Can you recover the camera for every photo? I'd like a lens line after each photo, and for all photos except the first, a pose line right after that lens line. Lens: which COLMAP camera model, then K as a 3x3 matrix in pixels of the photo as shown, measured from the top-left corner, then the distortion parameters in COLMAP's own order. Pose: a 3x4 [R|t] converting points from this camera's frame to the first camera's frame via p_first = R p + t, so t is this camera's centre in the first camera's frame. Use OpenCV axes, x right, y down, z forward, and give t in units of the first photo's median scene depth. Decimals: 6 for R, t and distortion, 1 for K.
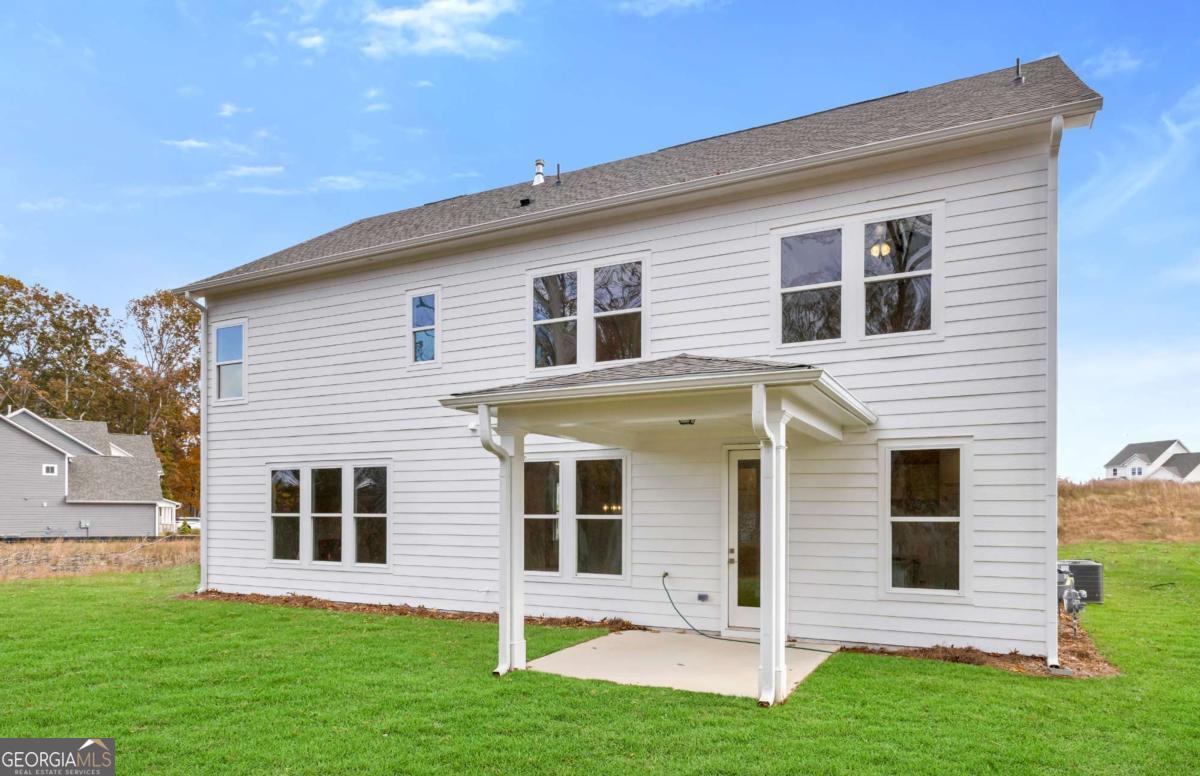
lens RADIAL K [[779.5, 0, 597.8], [0, 779.5, 522.5], [0, 0, 1]] dist [-0.003938, -0.000925]
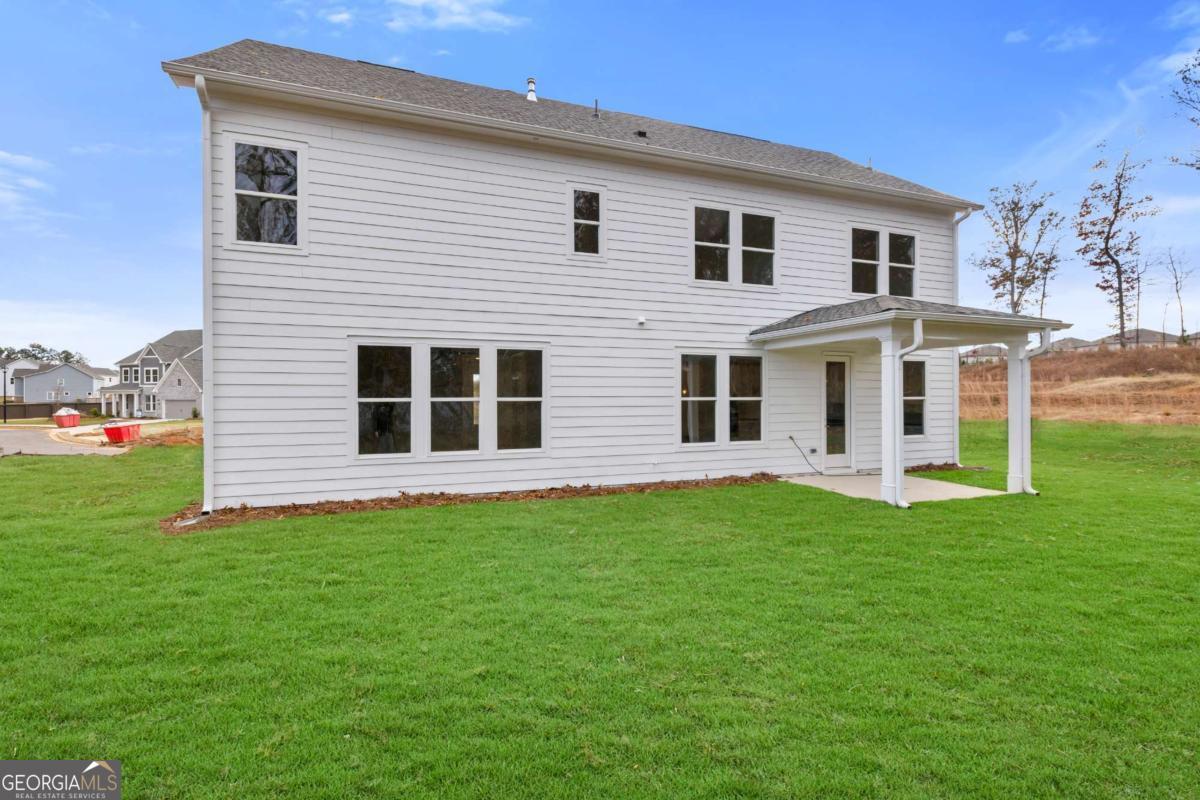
lens RADIAL K [[614.9, 0, 600.0], [0, 614.9, 400.0], [0, 0, 1]] dist [-0.000727, -0.000525]
pose [[0.633068, -0.010376, 0.774027, -0.835078], [0.013156, 0.999910, 0.002645, -0.009190], [-0.773985, 0.008509, 0.633147, 0.445645]]
